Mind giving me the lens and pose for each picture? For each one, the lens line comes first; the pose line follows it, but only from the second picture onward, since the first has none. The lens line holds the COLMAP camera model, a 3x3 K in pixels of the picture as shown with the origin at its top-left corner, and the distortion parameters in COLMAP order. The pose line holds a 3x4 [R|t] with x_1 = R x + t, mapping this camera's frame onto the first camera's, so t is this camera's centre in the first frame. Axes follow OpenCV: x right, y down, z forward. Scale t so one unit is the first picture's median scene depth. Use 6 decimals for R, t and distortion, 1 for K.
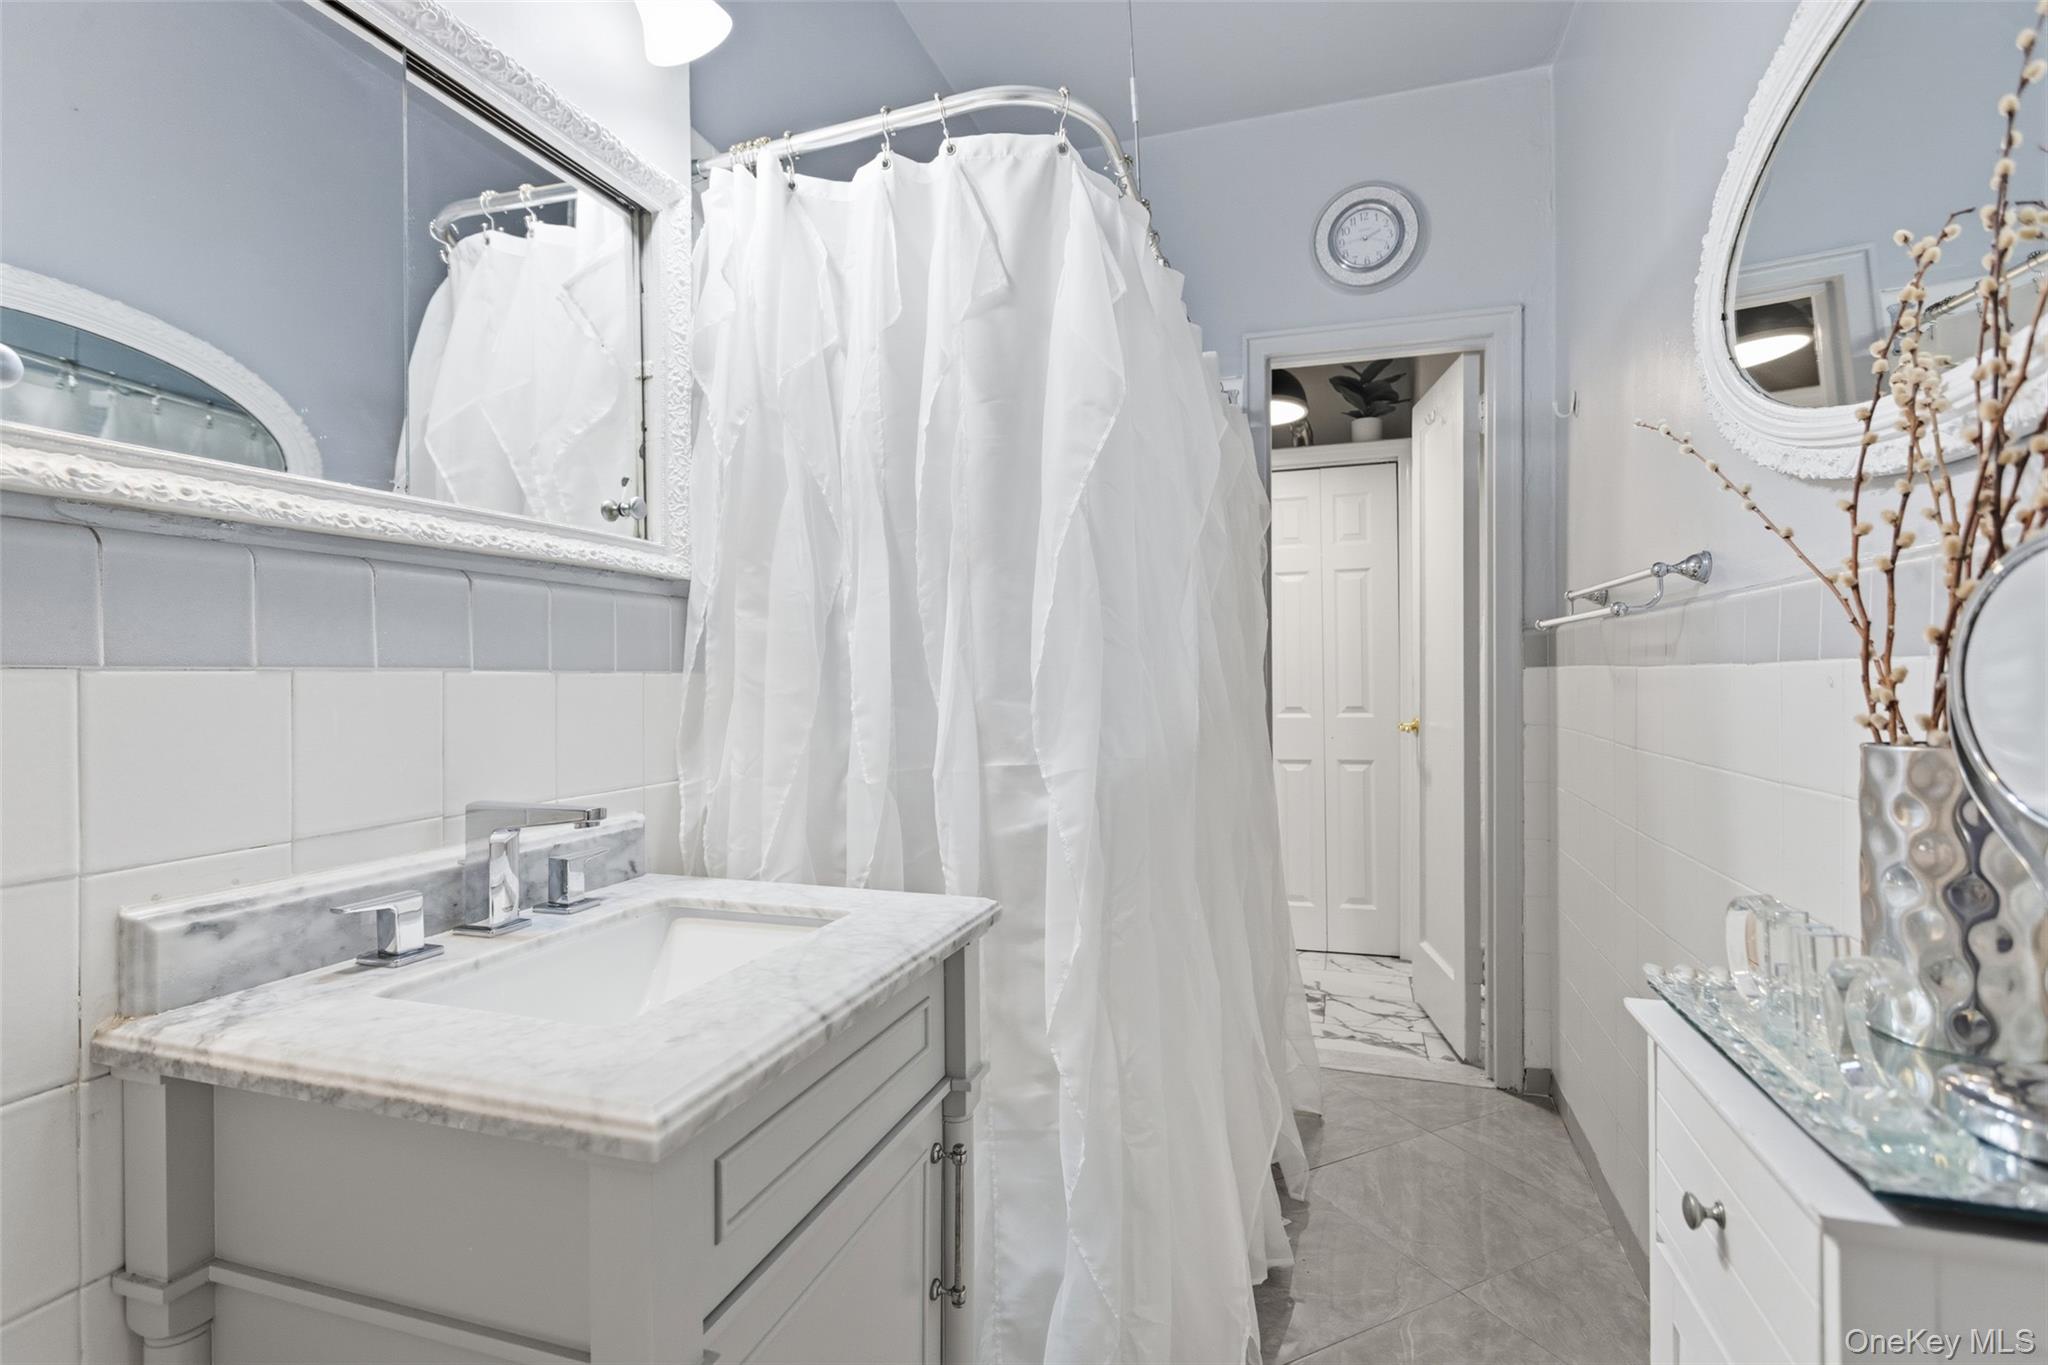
lens RADIAL K [[957.4, 0, 1024.5], [0, 957.4, 679.9], [0, 0, 1]] dist [0.000380, 0.000023]
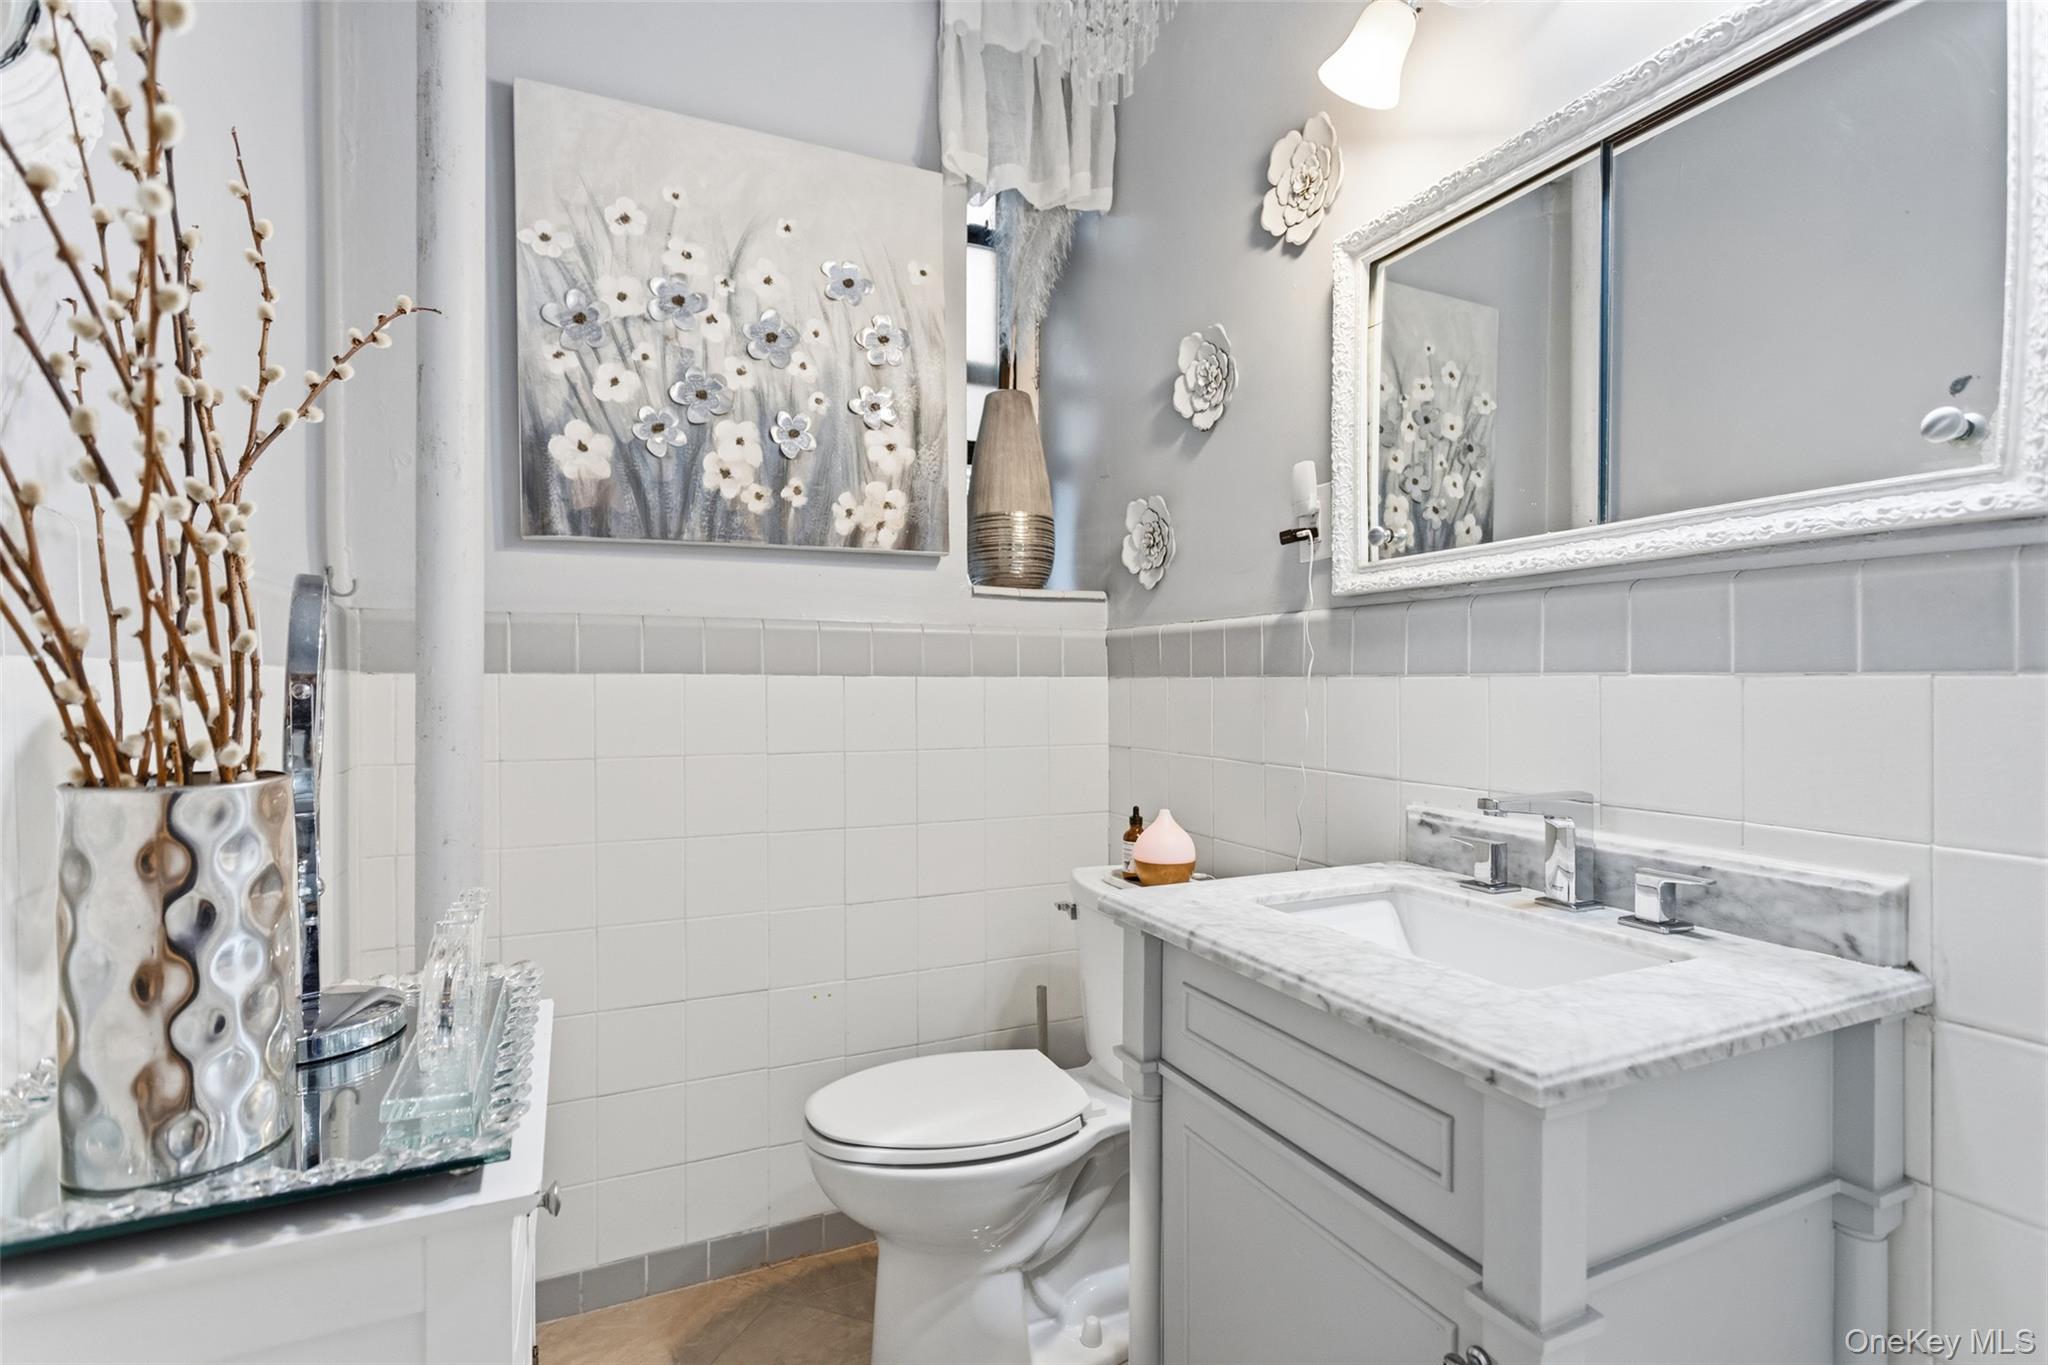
lens RADIAL K [[957.4, 0, 1022.2], [0, 957.4, 687.1], [0, 0, 1]] dist [0.000380, 0.000023]
pose [[-0.728579, 0.011311, -0.684869, 0.738029], [0.002837, 0.999905, 0.013496, -0.013323], [0.684956, 0.007890, -0.728541, 1.502781]]
